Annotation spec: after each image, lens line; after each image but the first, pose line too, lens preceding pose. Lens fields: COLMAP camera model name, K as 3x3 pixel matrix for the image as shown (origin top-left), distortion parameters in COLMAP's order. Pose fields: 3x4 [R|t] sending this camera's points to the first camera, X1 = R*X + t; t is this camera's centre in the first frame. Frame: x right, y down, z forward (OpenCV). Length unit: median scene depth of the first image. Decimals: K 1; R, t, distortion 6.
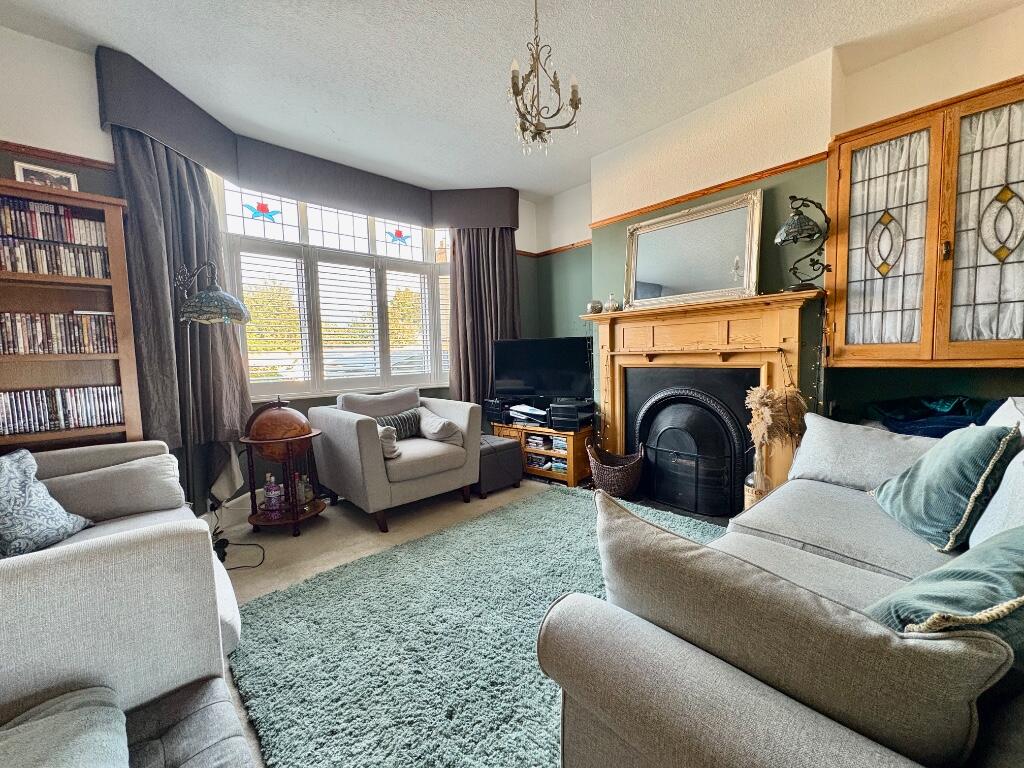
lens RADIAL K [[409.1, 0, 515.1], [0, 409.1, 385.8], [0, 0, 1]] dist [0.003848, 0.000315]
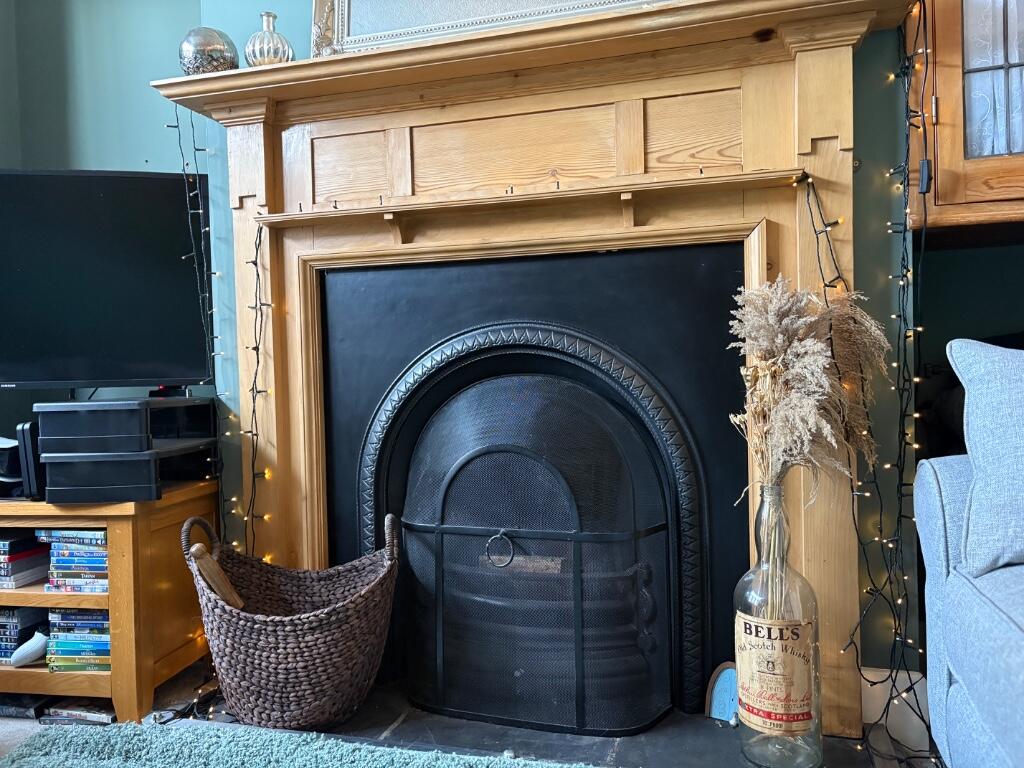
lens RADIAL K [[772.1, 0, 516.2], [0, 772.1, 386.9], [0, 0, 1]] dist [0.009483, -0.002426]
pose [[0.853014, -0.004995, 0.521865, 0.094734], [0.041901, 0.997382, -0.058943, 0.079167], [-0.520204, 0.072145, 0.850989, 0.450635]]
